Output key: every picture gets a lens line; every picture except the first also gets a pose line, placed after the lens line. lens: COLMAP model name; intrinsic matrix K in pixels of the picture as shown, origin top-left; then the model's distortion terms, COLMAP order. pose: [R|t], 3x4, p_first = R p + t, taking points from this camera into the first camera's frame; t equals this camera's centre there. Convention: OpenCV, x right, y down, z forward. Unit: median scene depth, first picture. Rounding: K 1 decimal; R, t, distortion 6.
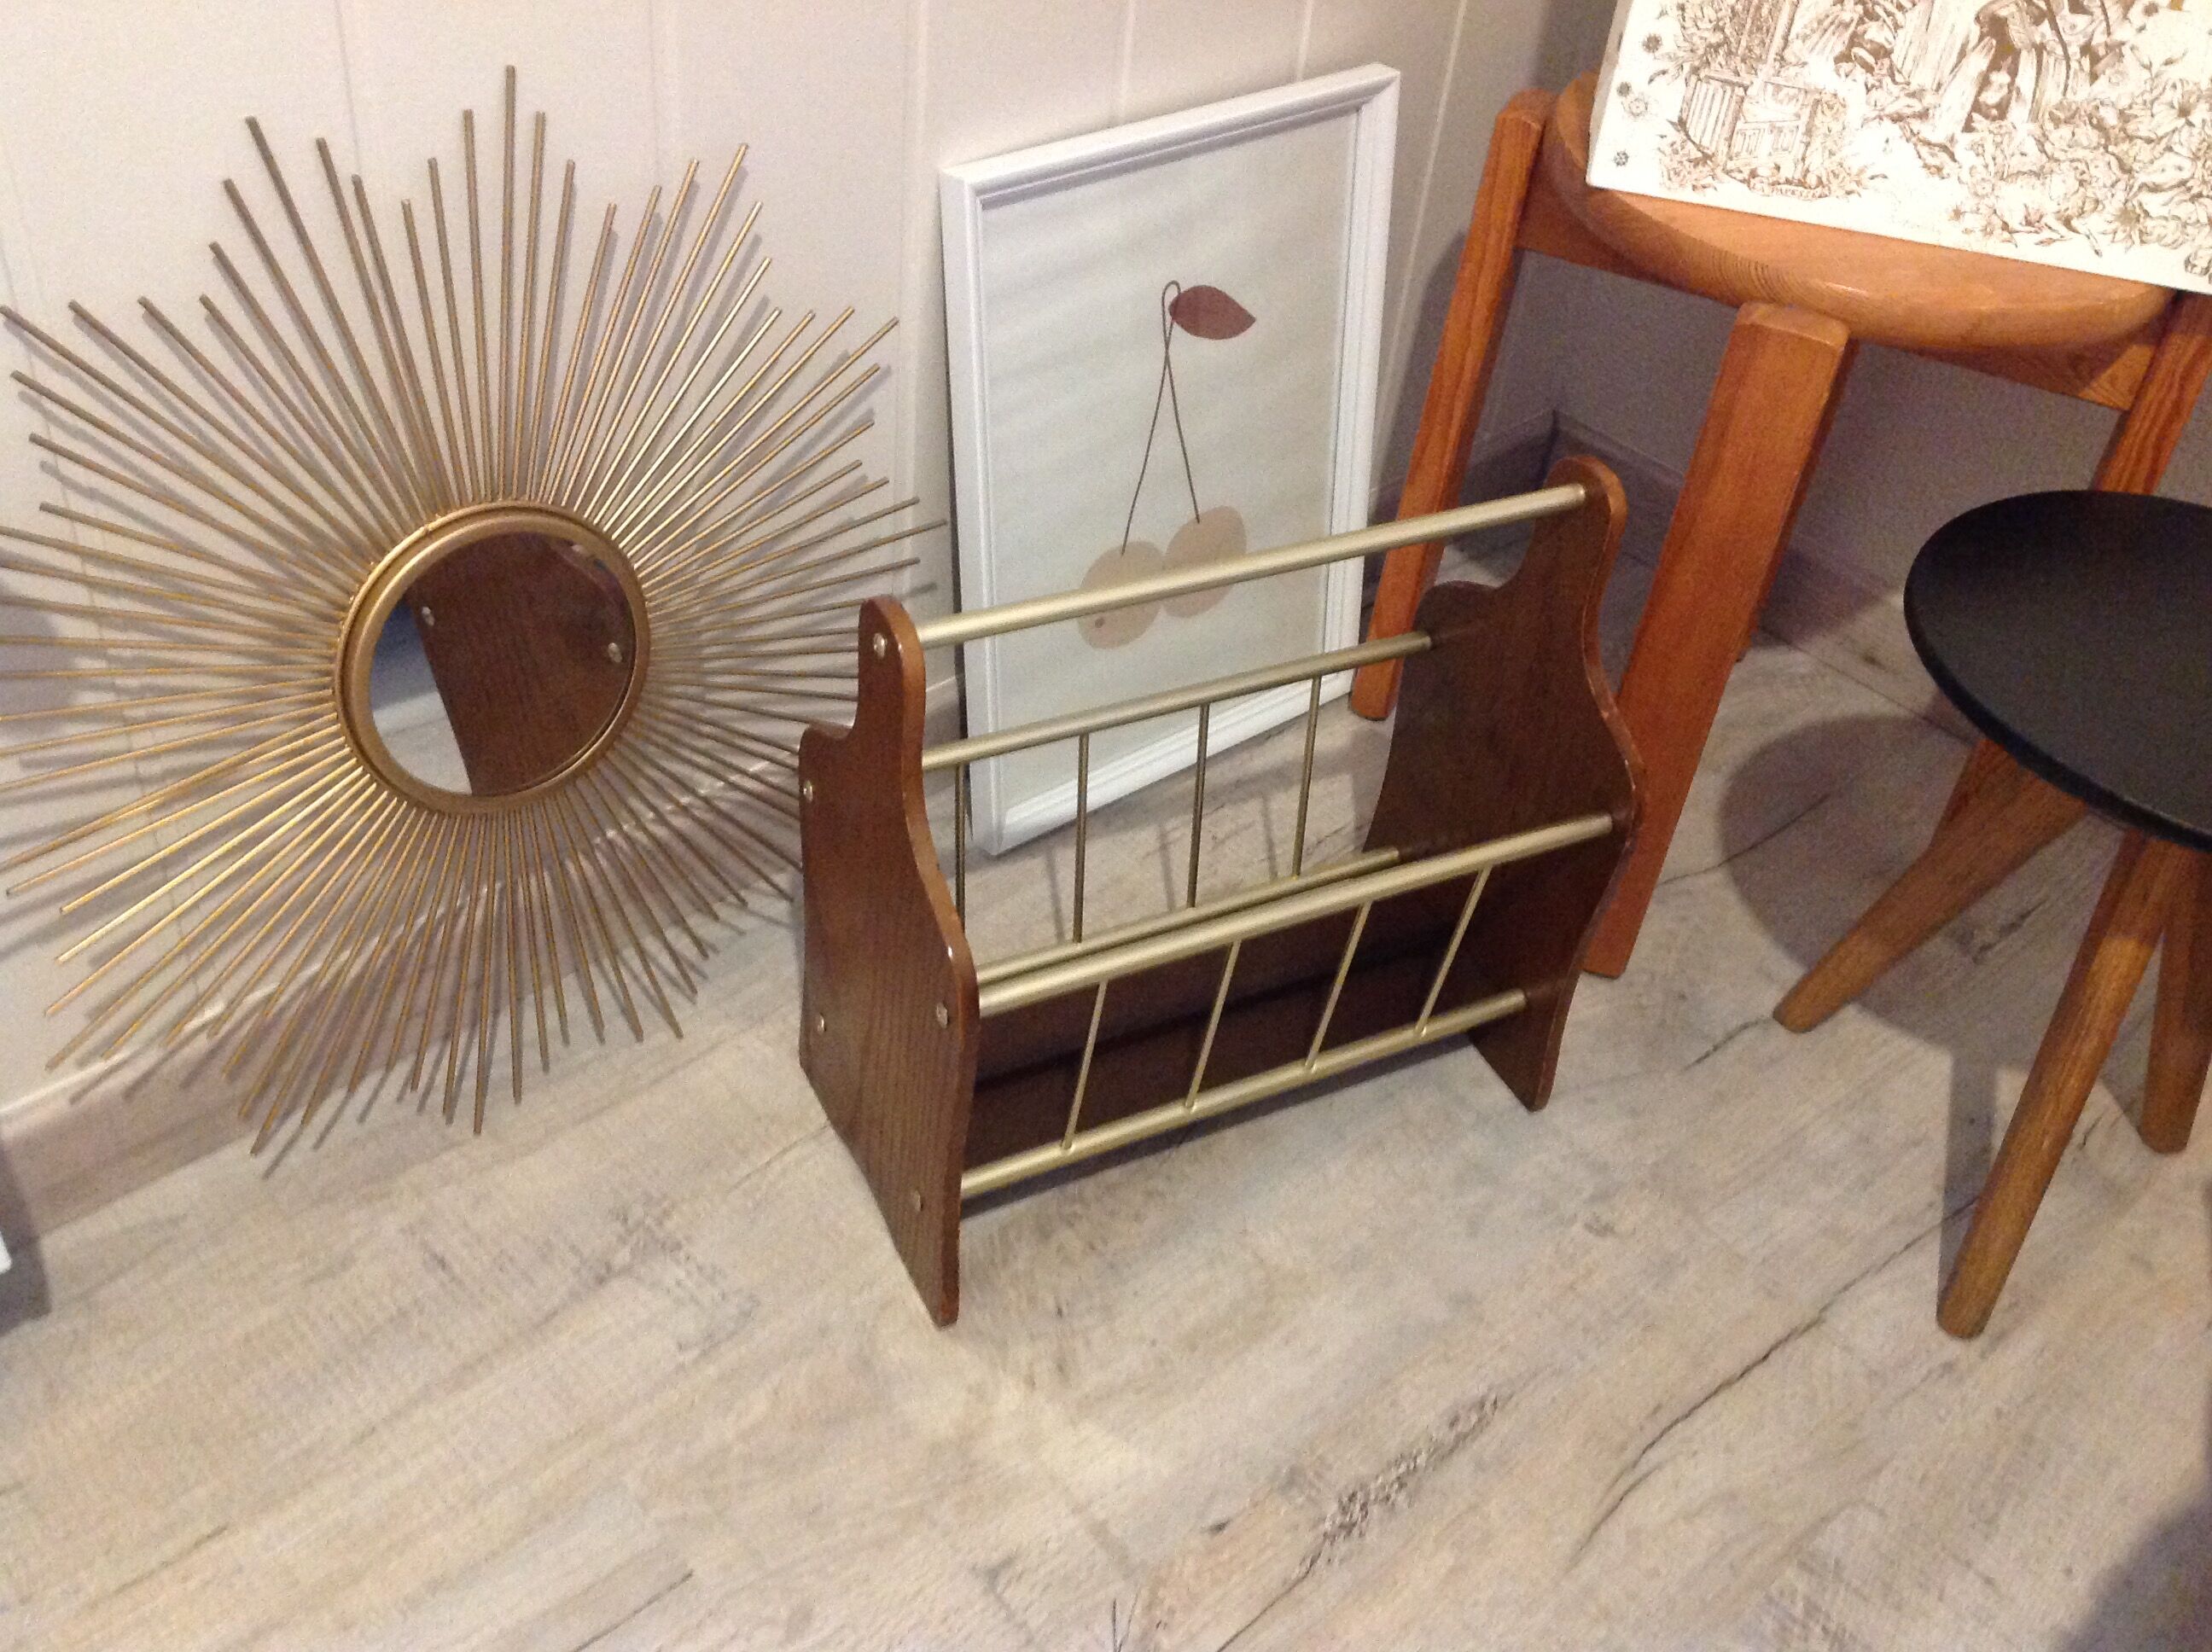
lens RADIAL K [[2066.6, 0, 1090.4], [0, 2066.6, 864.4], [0, 0, 1]] dist [0.109174, -0.234350]
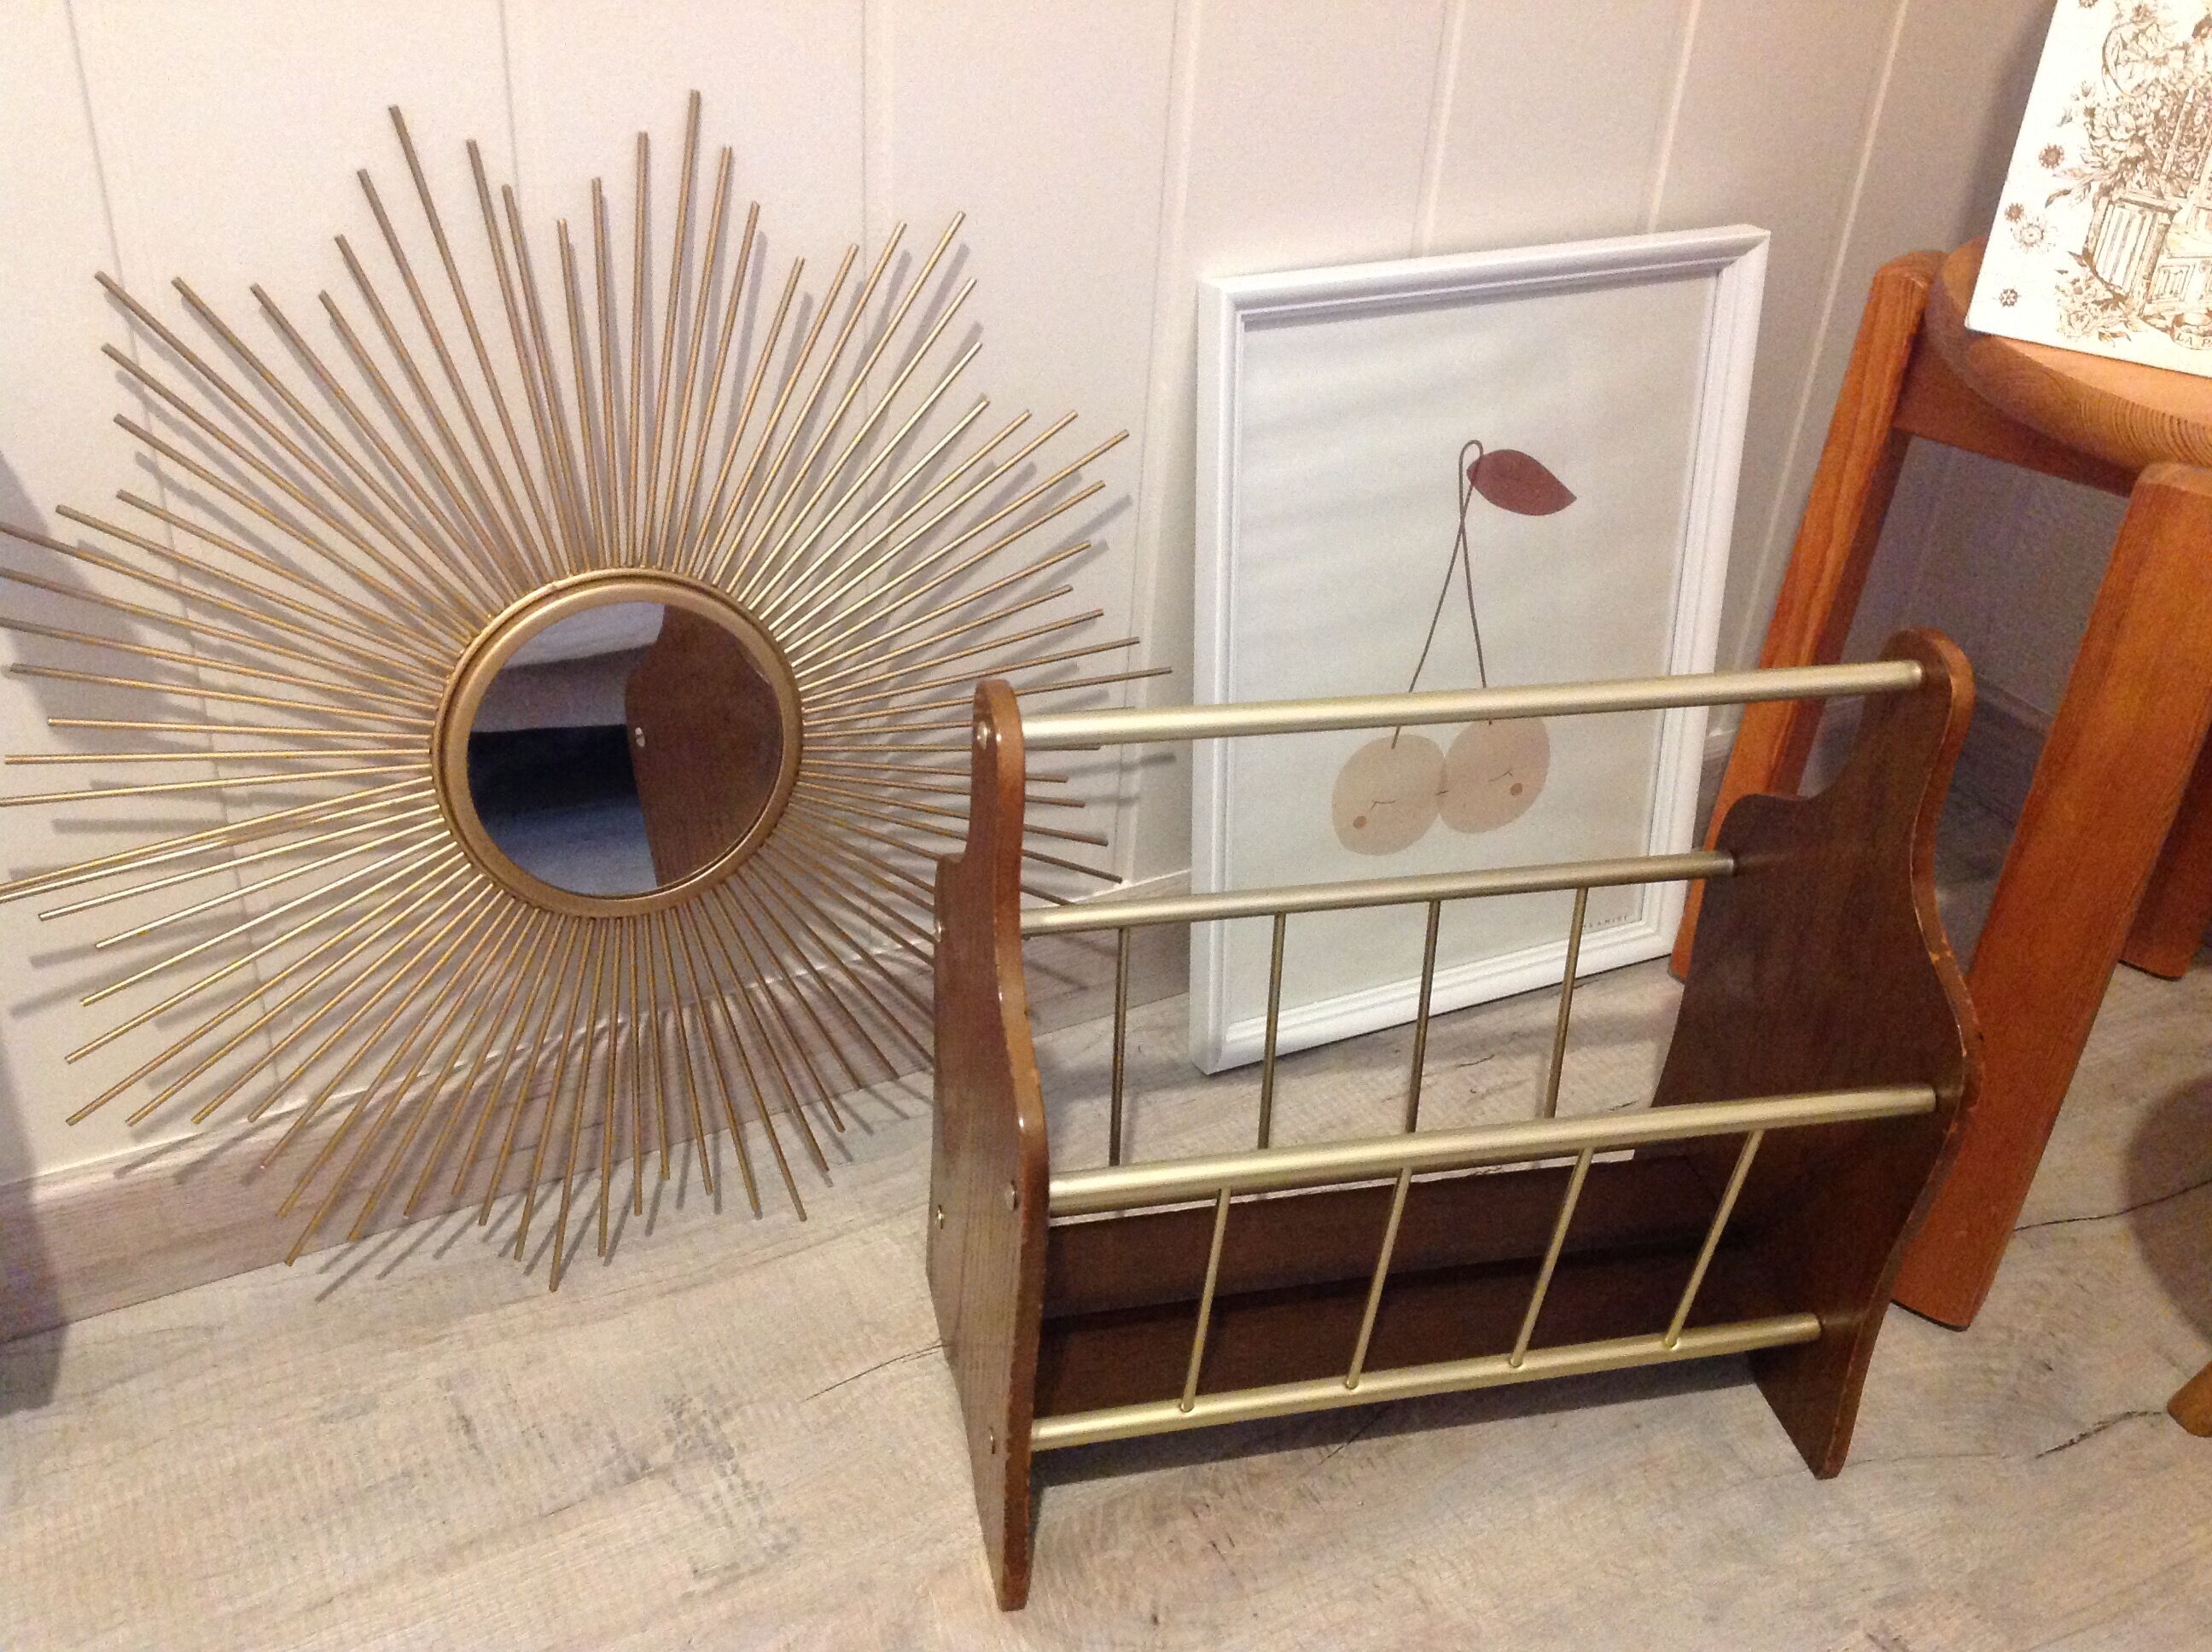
lens RADIAL K [[2066.6, 0, 1090.4], [0, 2066.6, 864.4], [0, 0, 1]] dist [0.109174, -0.234350]
pose [[0.969213, 0.105444, -0.222504, 0.109475], [-0.139234, 0.980016, -0.142065, 0.048374], [0.203077, 0.168672, 0.964526, 0.169126]]
